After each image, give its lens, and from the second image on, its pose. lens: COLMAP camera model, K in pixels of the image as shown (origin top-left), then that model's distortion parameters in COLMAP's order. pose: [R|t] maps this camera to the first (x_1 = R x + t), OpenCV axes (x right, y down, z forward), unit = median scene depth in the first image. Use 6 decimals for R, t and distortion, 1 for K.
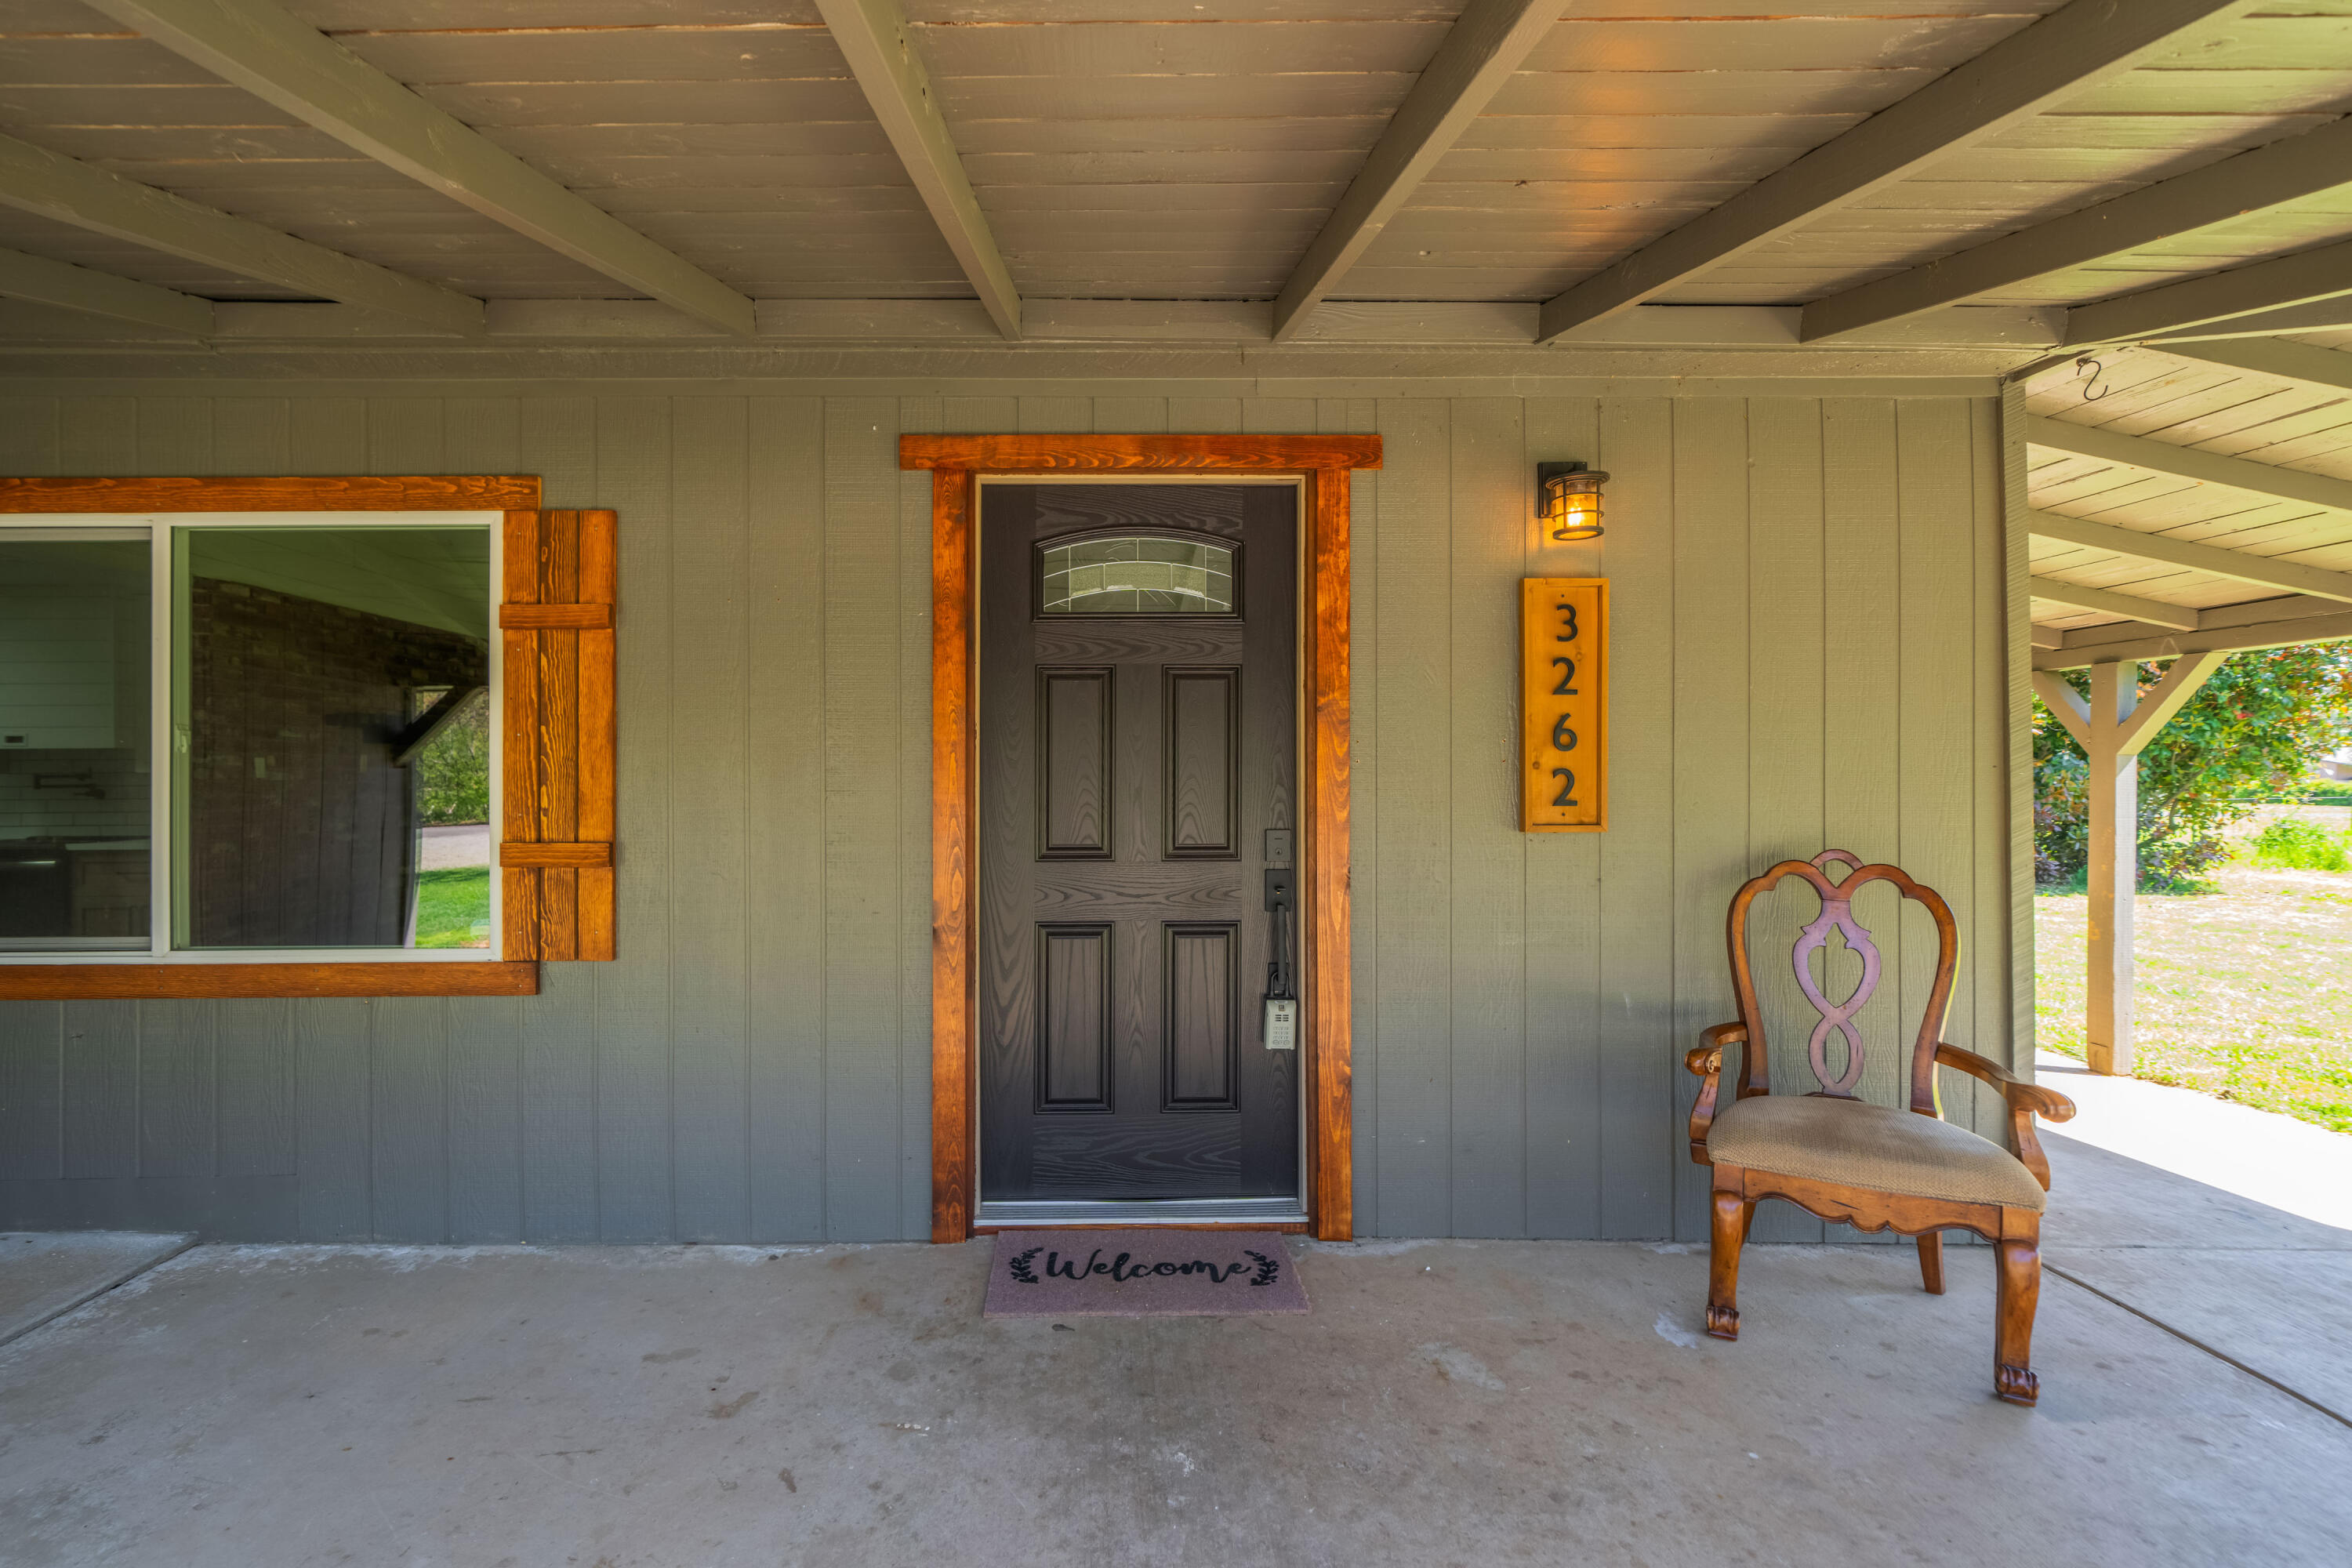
lens RADIAL K [[1082.9, 0, 1103.4], [0, 1082.9, 790.7], [0, 0, 1]] dist [-0.000624, 0.000790]
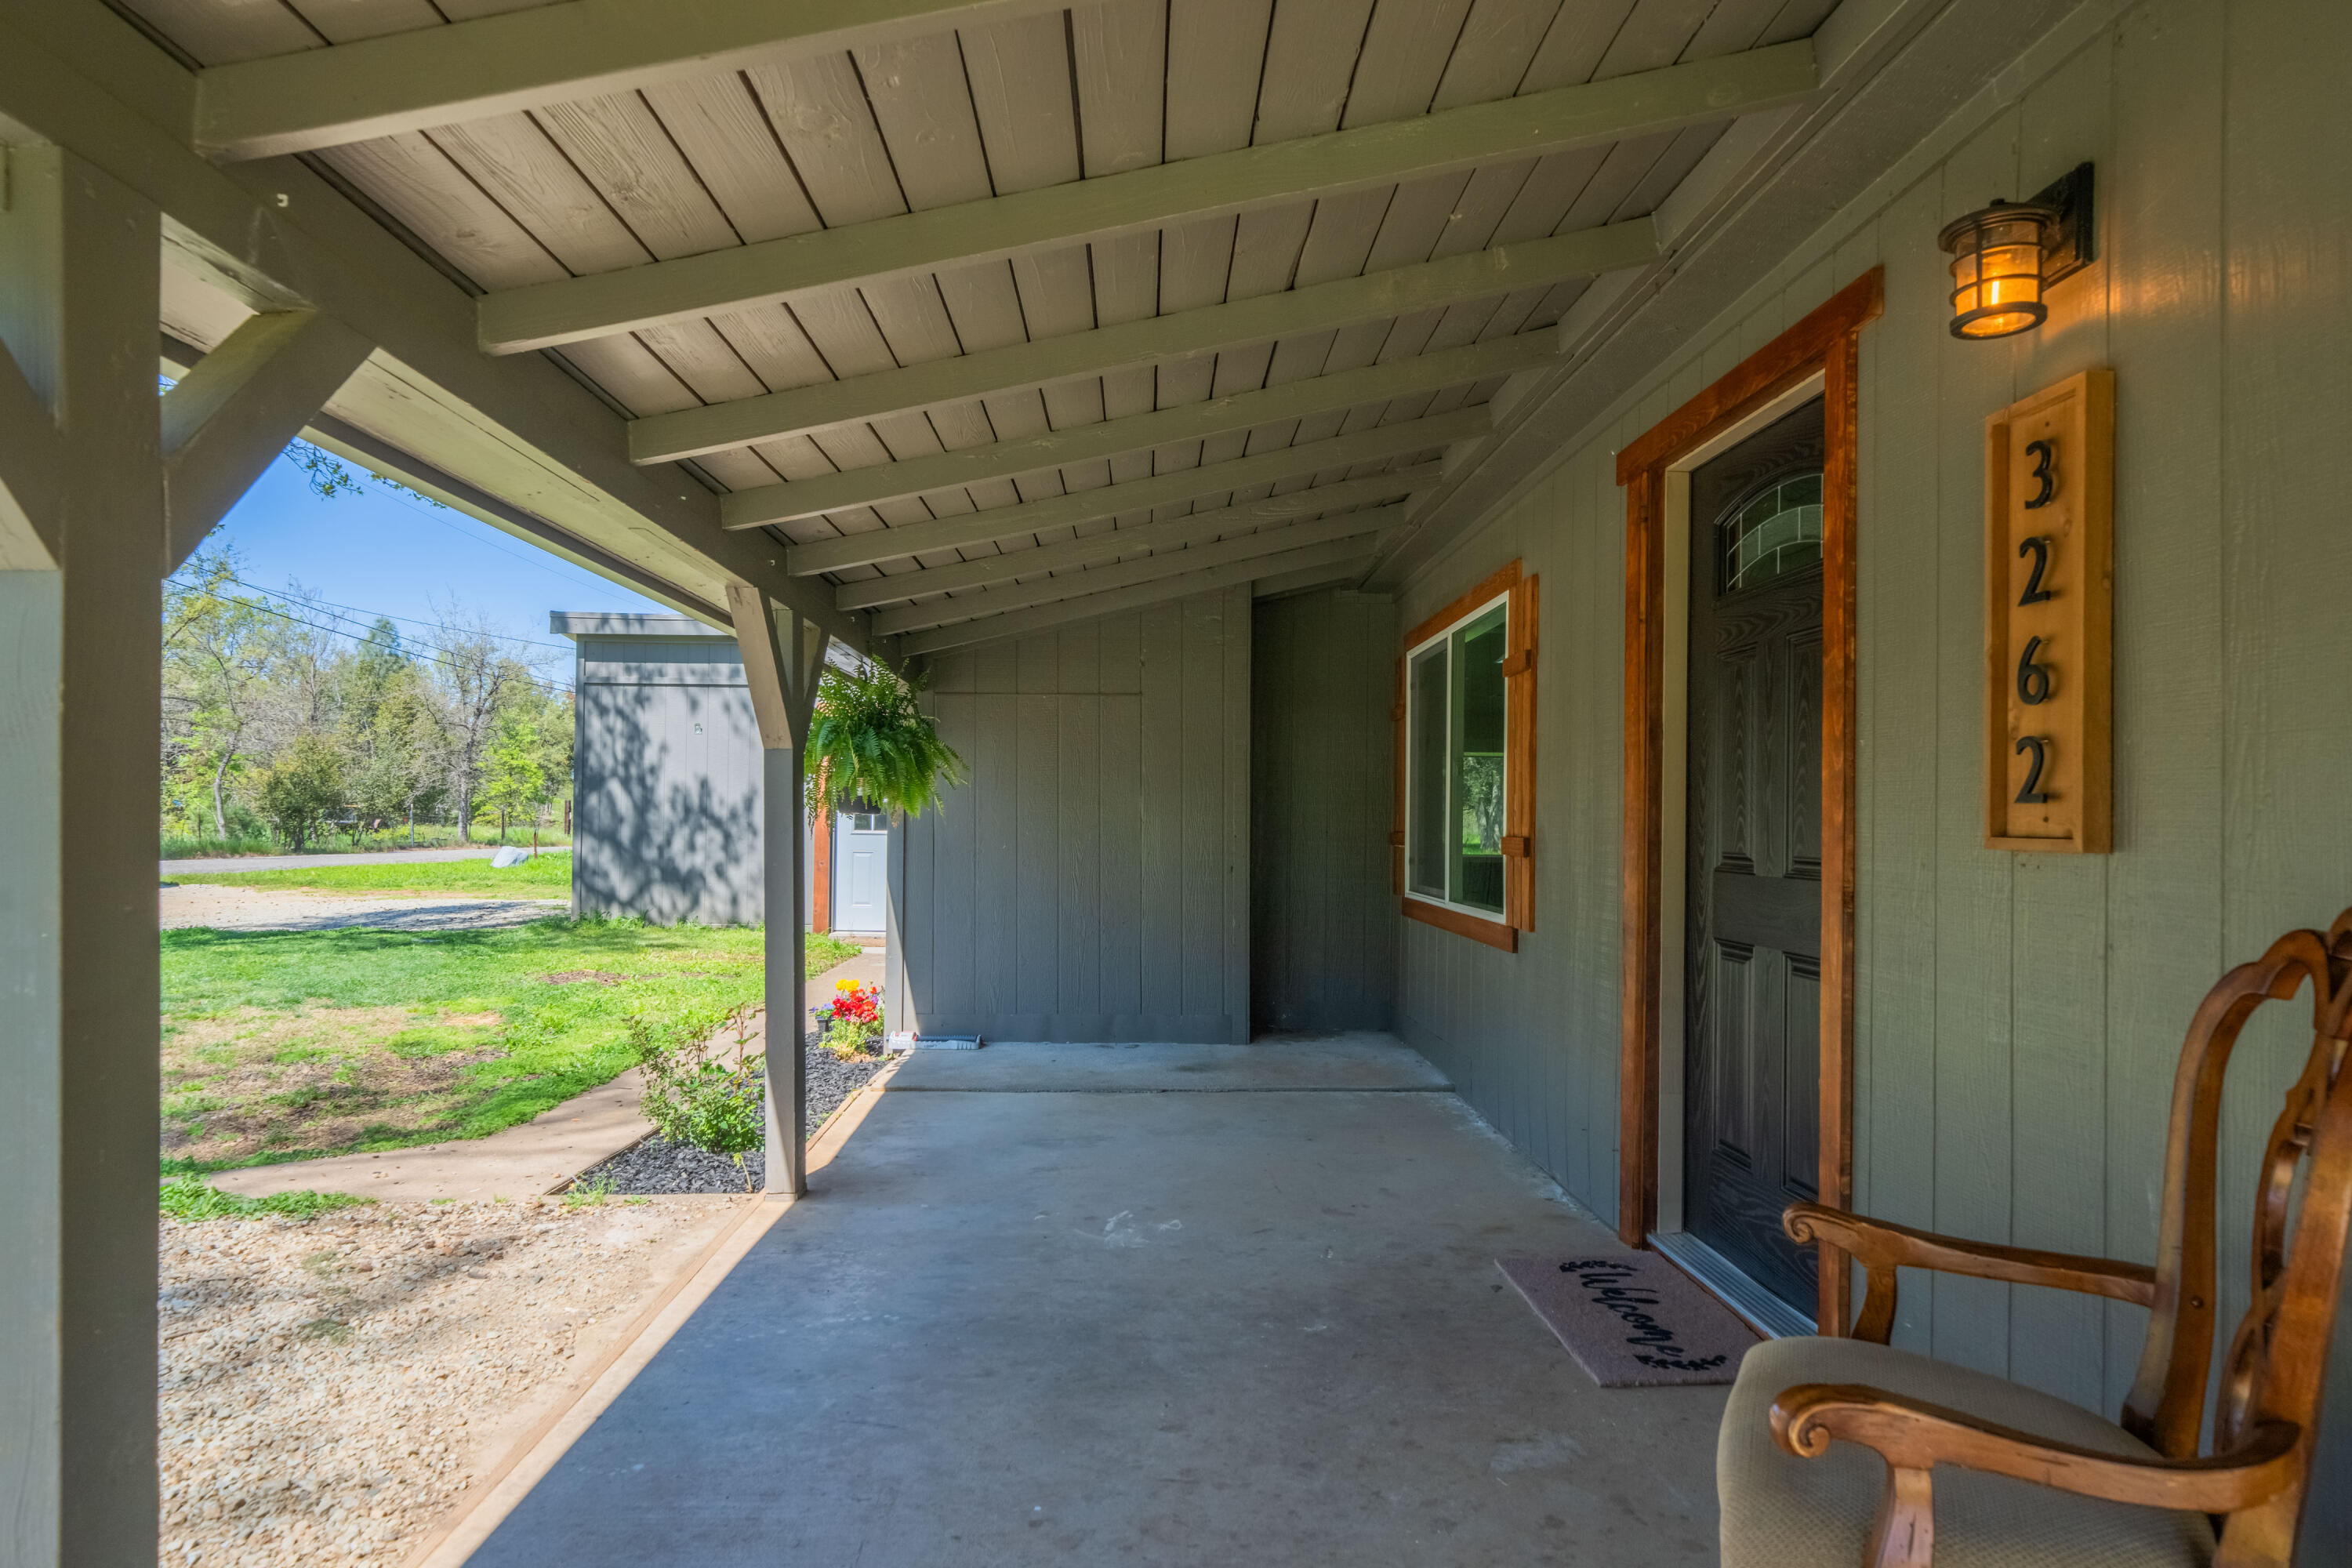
lens RADIAL K [[1337.8, 0, 1170.7], [0, 1337.8, 790.4], [0, 0, 1]] dist [-0.005346, 0.000071]
pose [[0.031913, -0.017175, -0.999343, 1.147818], [-0.024227, 0.999545, -0.017952, 0.032394], [0.999197, 0.024784, 0.031483, 0.560324]]
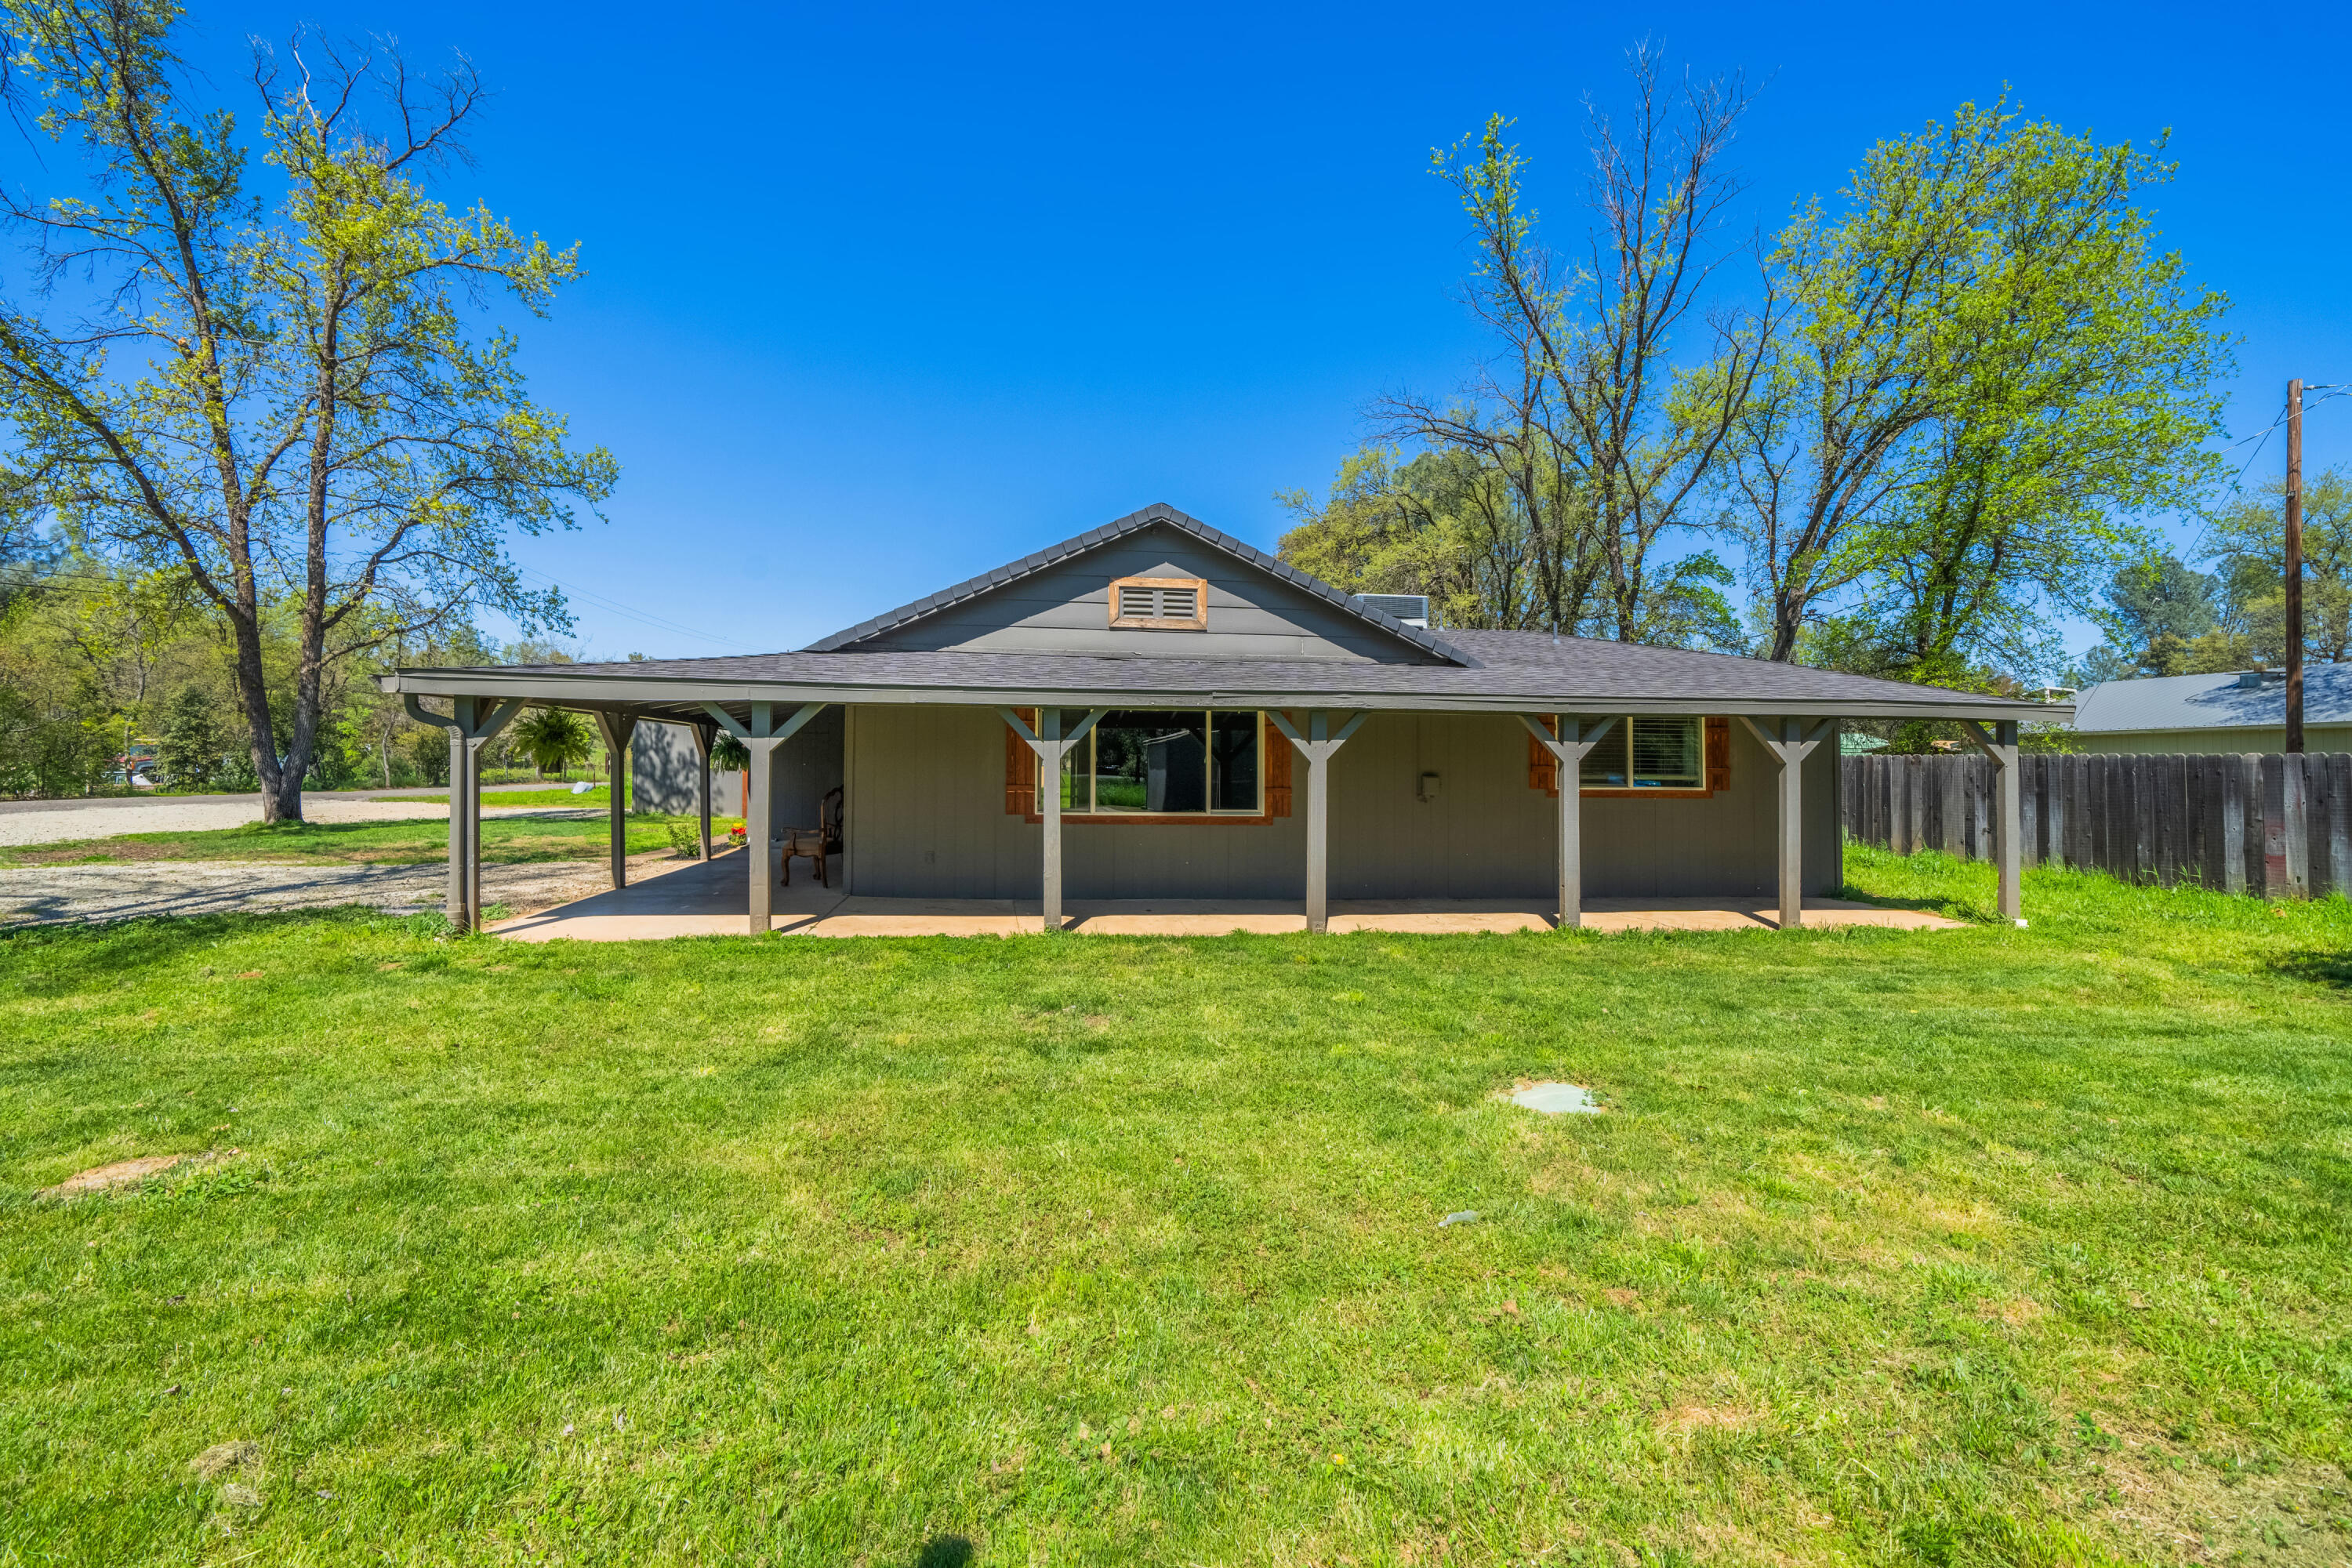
lens RADIAL K [[995.8, 0, 1183.9], [0, 995.8, 766.0], [0, 0, 1]] dist [-0.000904, -0.000034]
pose [[0.142412, 0.005550, -0.989792, 4.971447], [-0.028343, 0.999597, 0.001527, -0.050628], [0.989402, 0.027836, 0.142512, 1.864166]]
